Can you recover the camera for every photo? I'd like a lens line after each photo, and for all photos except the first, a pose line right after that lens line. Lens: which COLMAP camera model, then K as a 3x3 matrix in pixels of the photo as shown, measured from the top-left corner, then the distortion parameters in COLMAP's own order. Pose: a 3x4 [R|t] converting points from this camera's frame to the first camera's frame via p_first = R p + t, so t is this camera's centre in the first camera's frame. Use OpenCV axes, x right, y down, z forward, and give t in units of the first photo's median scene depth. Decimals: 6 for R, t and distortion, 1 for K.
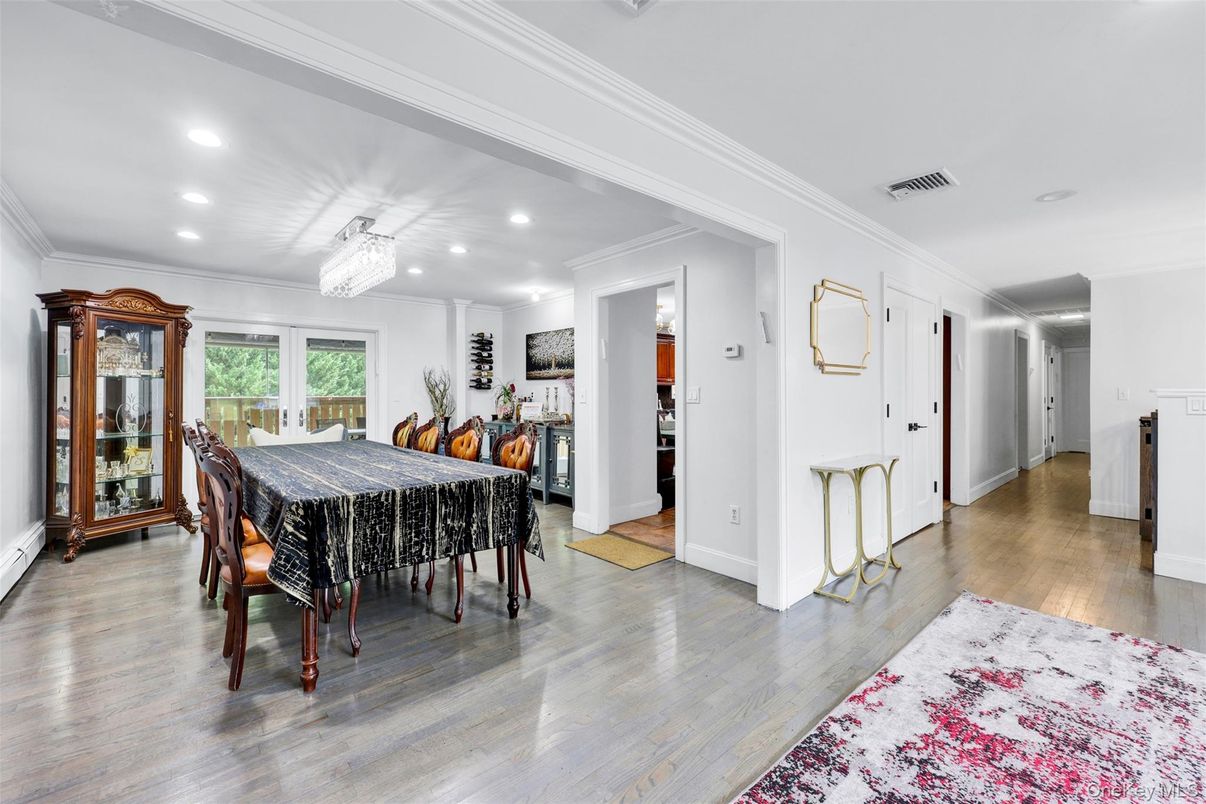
lens RADIAL K [[502.5, 0, 585.5], [0, 502.5, 390.6], [0, 0, 1]] dist [-0.003203, 0.001427]
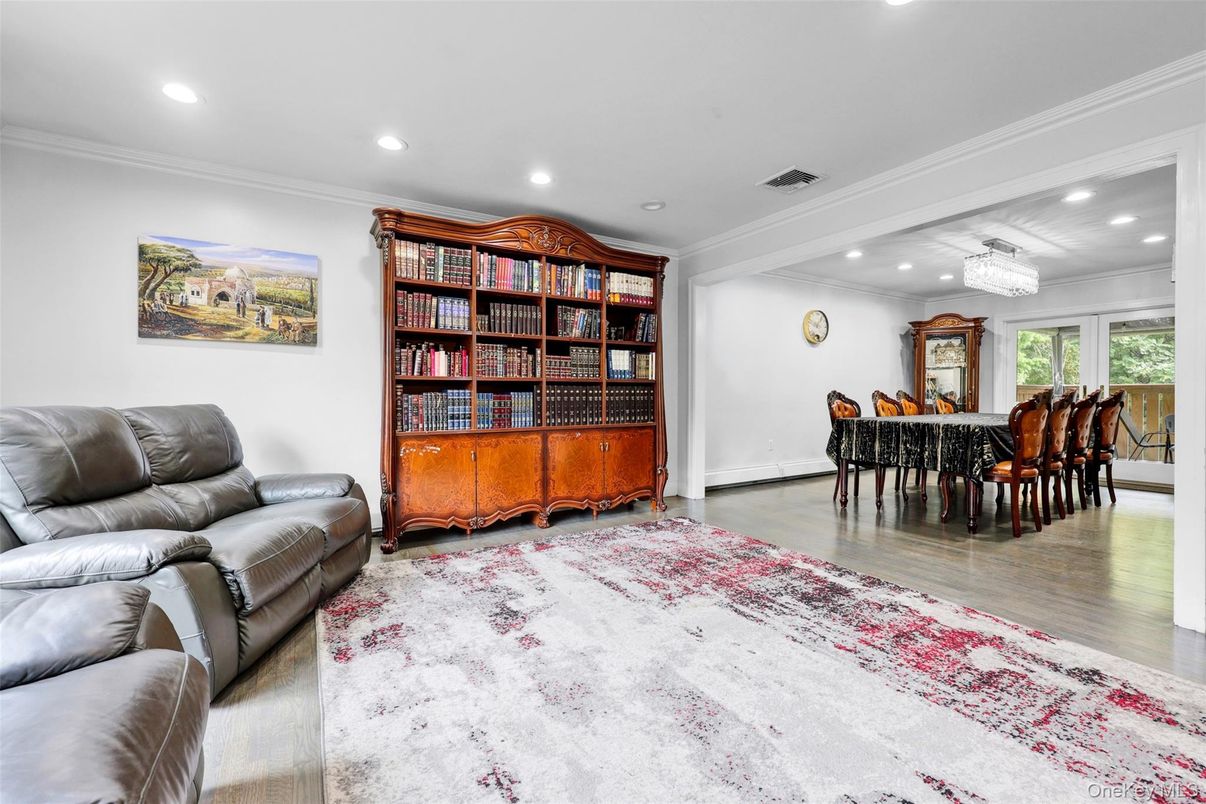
lens RADIAL K [[502.5, 0, 599.6], [0, 502.5, 399.3], [0, 0, 1]] dist [-0.003203, 0.001427]
pose [[-0.171745, 0.011854, -0.985070, 1.742414], [0.003500, 0.999929, 0.011422, 0.100987], [0.985135, -0.001486, -0.171775, 0.332775]]
